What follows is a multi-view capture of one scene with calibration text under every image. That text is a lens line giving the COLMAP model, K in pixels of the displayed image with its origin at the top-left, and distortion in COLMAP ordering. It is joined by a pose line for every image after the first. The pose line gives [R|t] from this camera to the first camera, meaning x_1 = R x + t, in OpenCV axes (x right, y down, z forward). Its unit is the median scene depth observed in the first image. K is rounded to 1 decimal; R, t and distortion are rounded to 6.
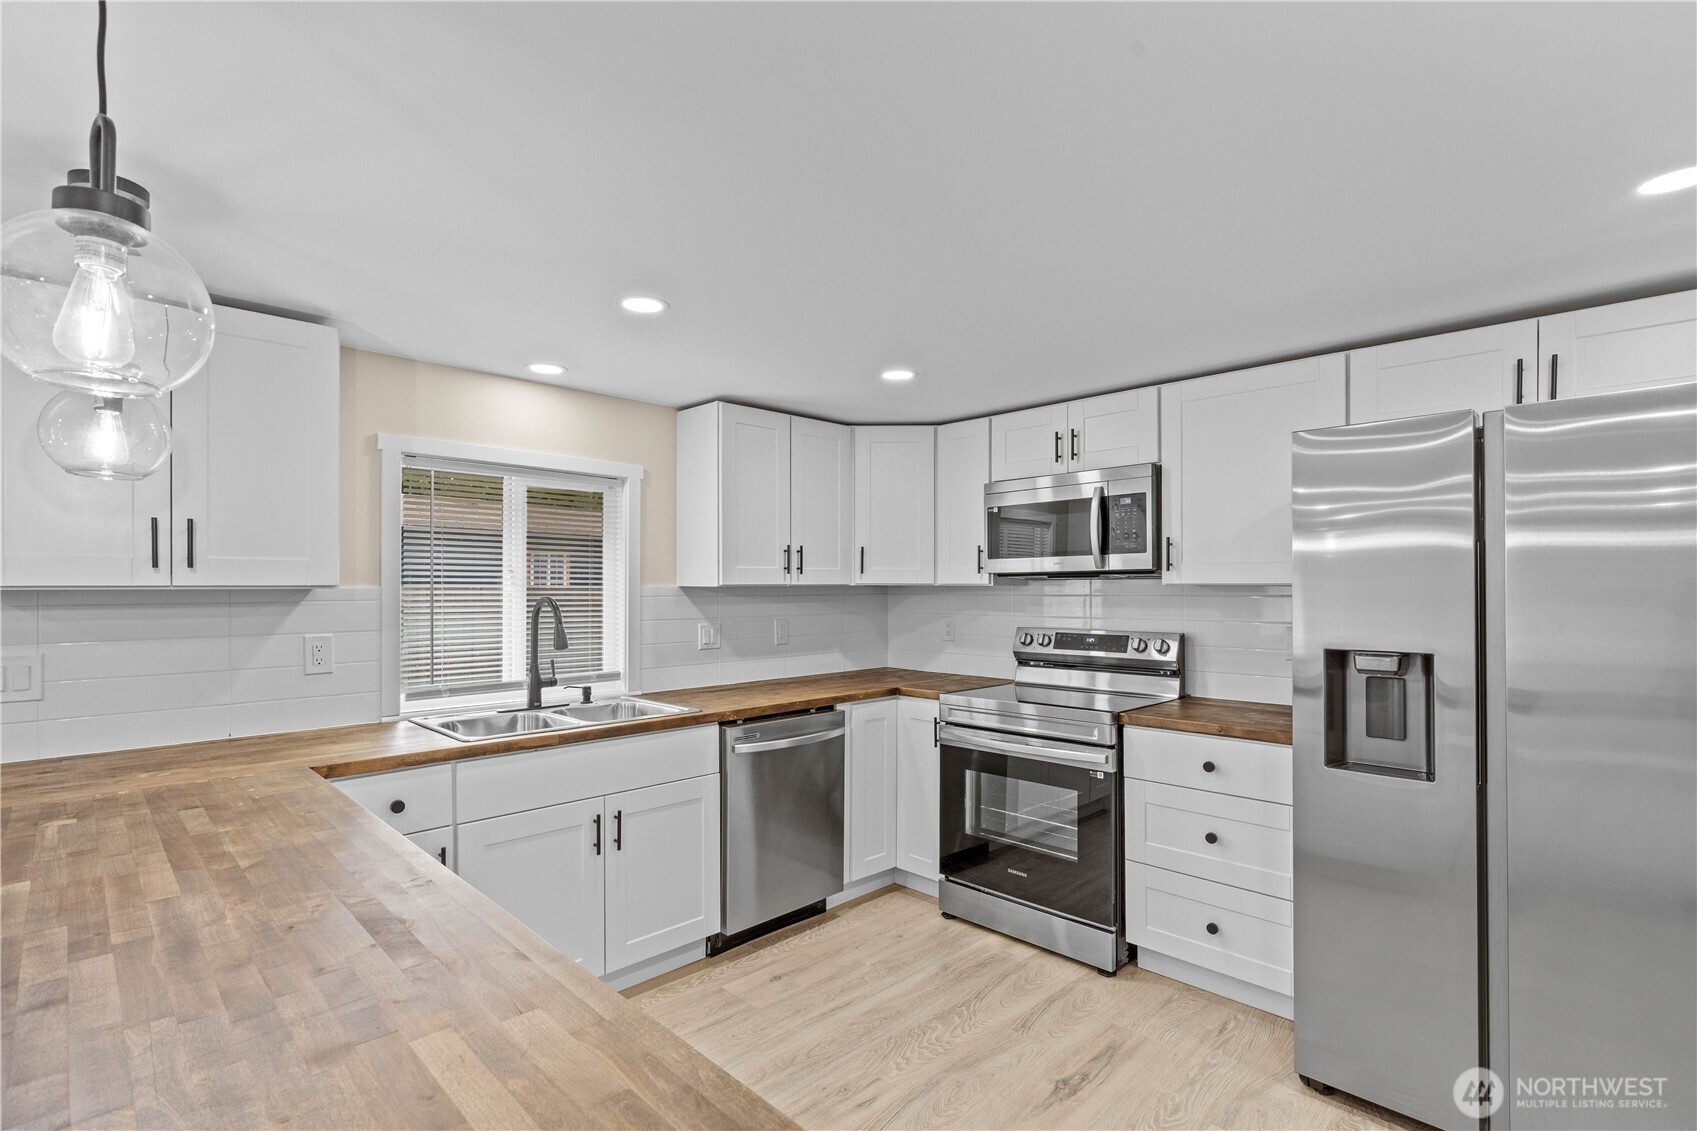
lens RADIAL K [[788.9, 0, 826.4], [0, 788.9, 584.1], [0, 0, 1]] dist [-0.006036, 0.002359]
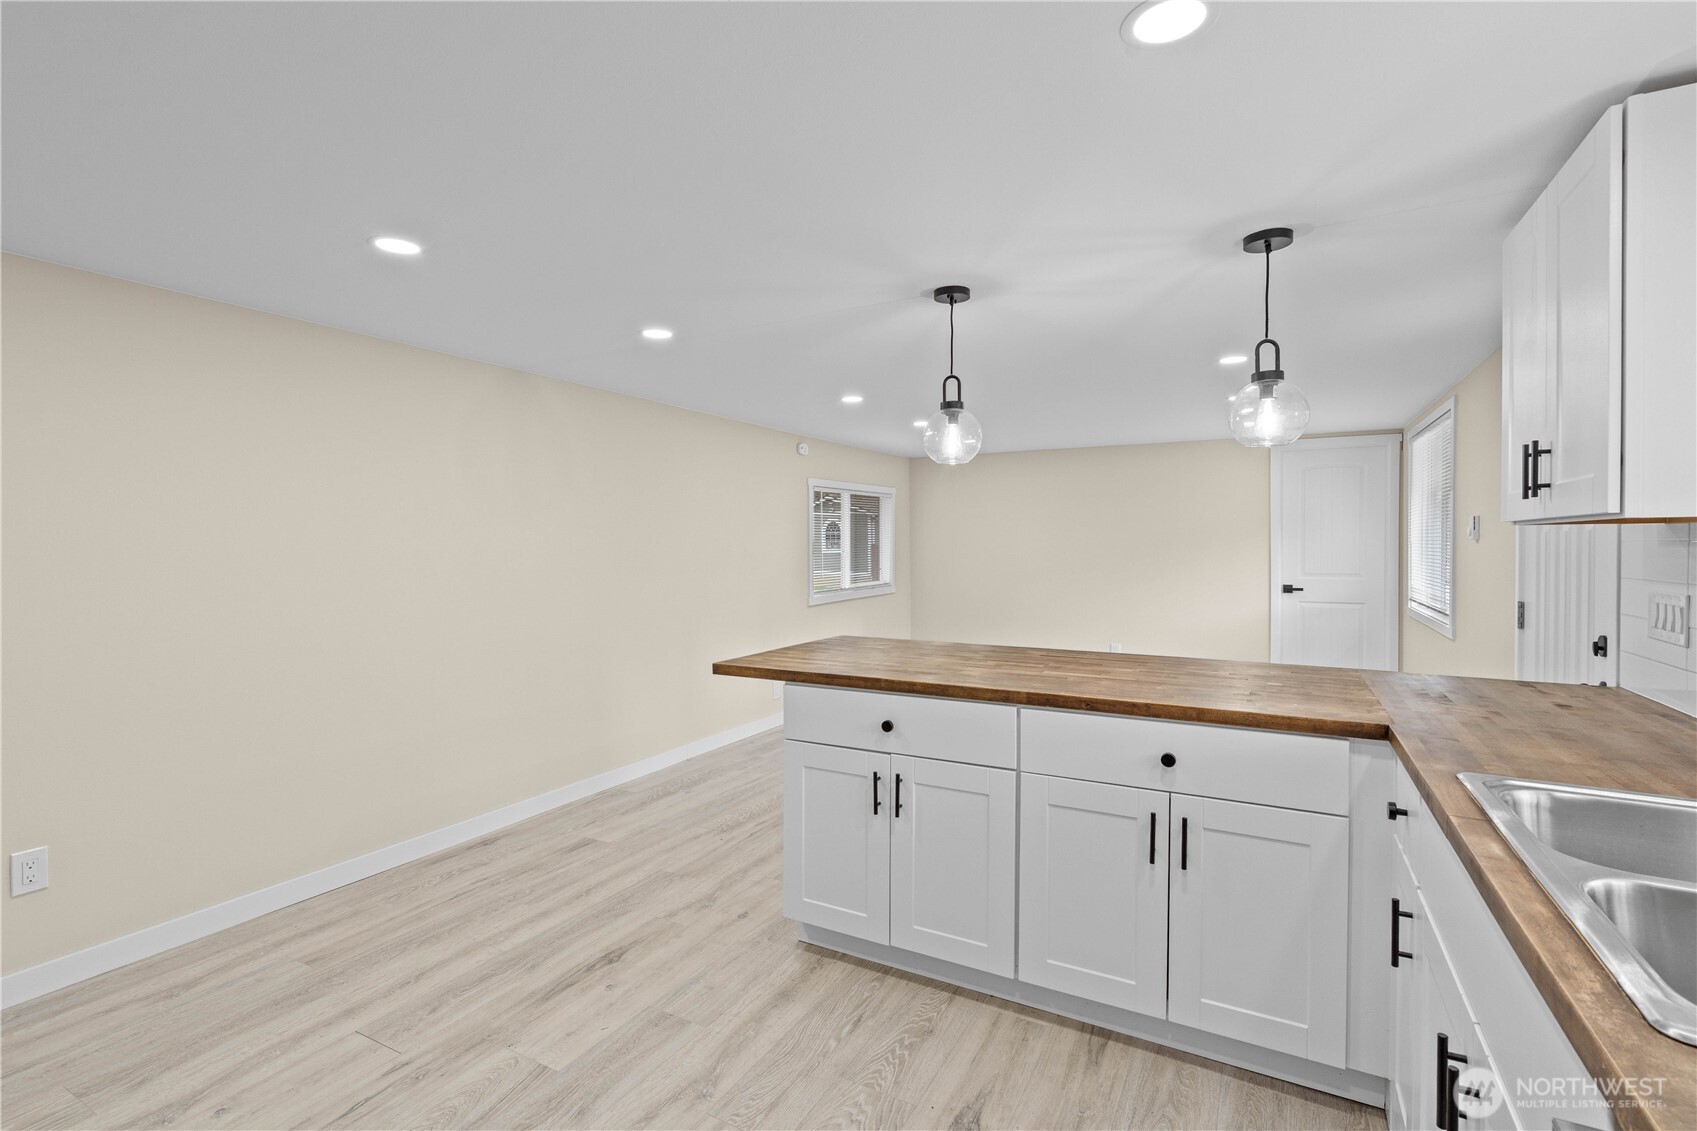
lens RADIAL K [[788.9, 0, 827.0], [0, 788.9, 561.0], [0, 0, 1]] dist [-0.006036, 0.002359]
pose [[-0.956922, 0.009653, -0.290184, 0.126522], [0.003584, 0.999764, 0.021439, 0.018151], [0.290322, 0.019476, -0.956731, 1.068039]]
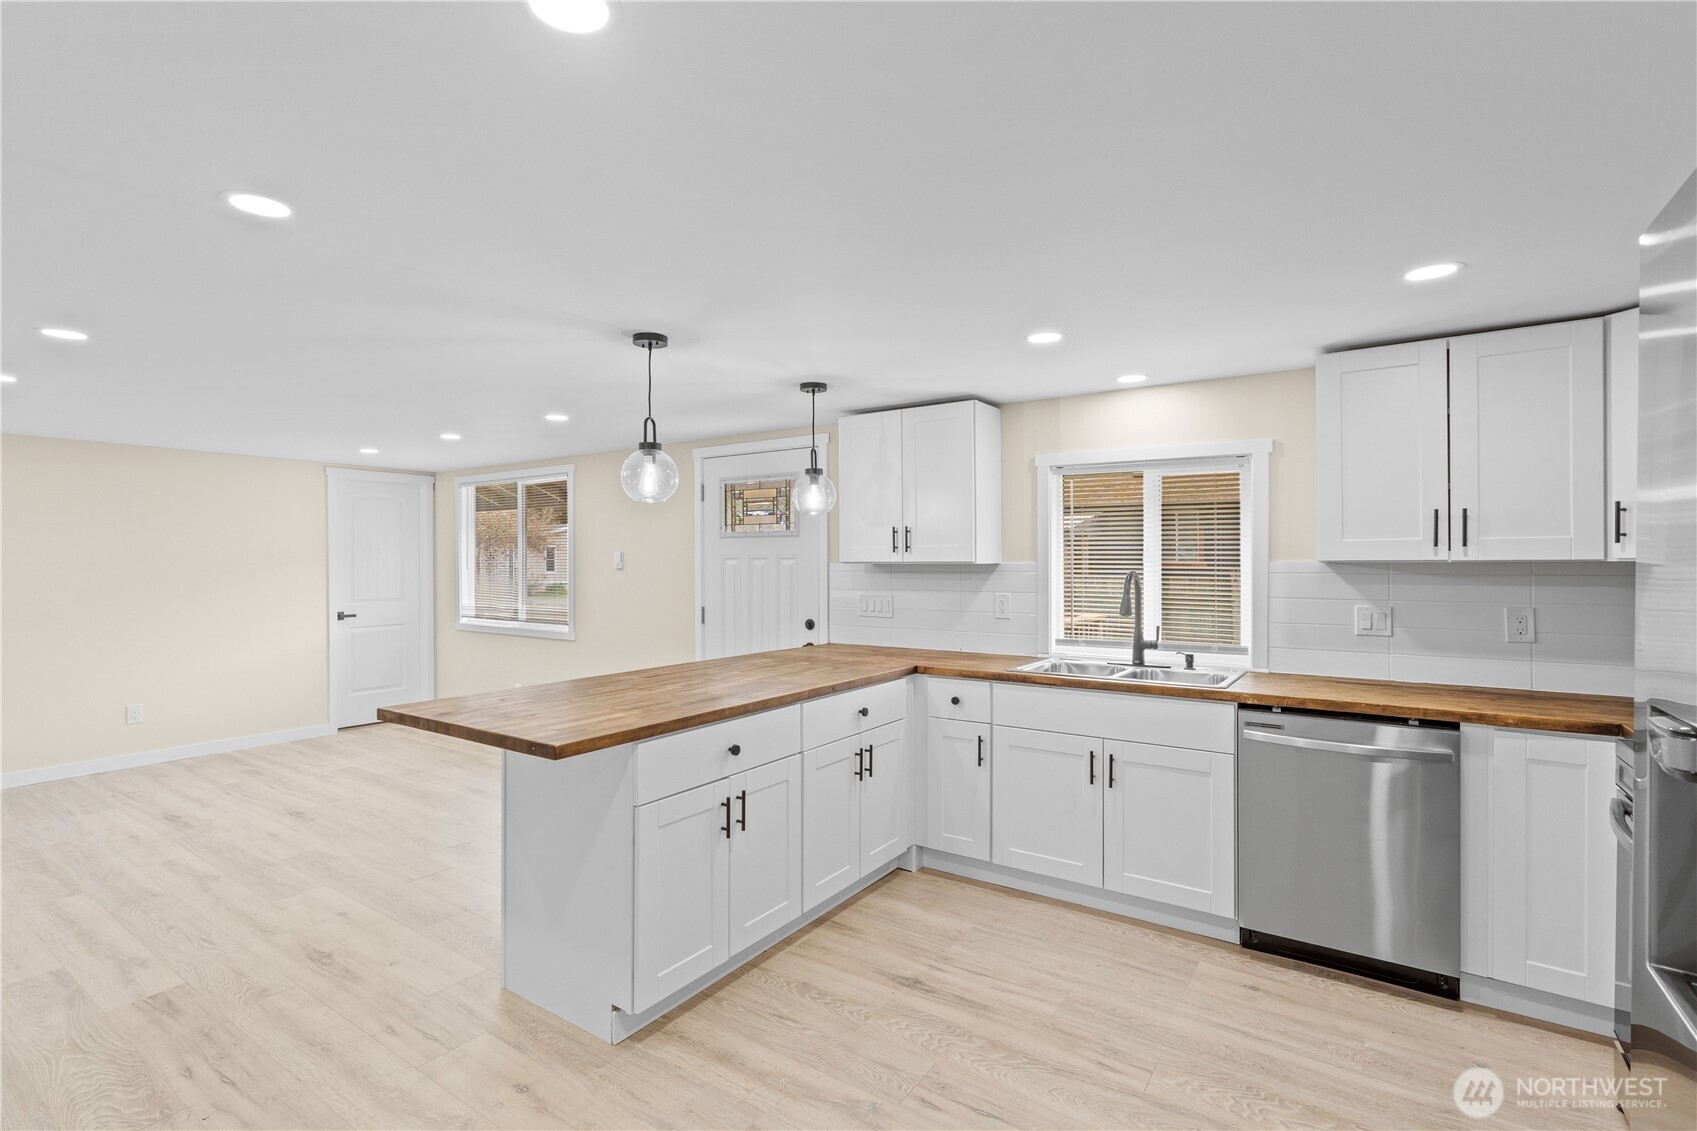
lens RADIAL K [[788.9, 0, 830.9], [0, 788.9, 562.4], [0, 0, 1]] dist [-0.006036, 0.002359]
pose [[0.193106, 0.002389, -0.981175, 0.668642], [0.004422, 0.999985, 0.003305, -0.002667], [0.981168, -0.004977, 0.193092, 0.305944]]
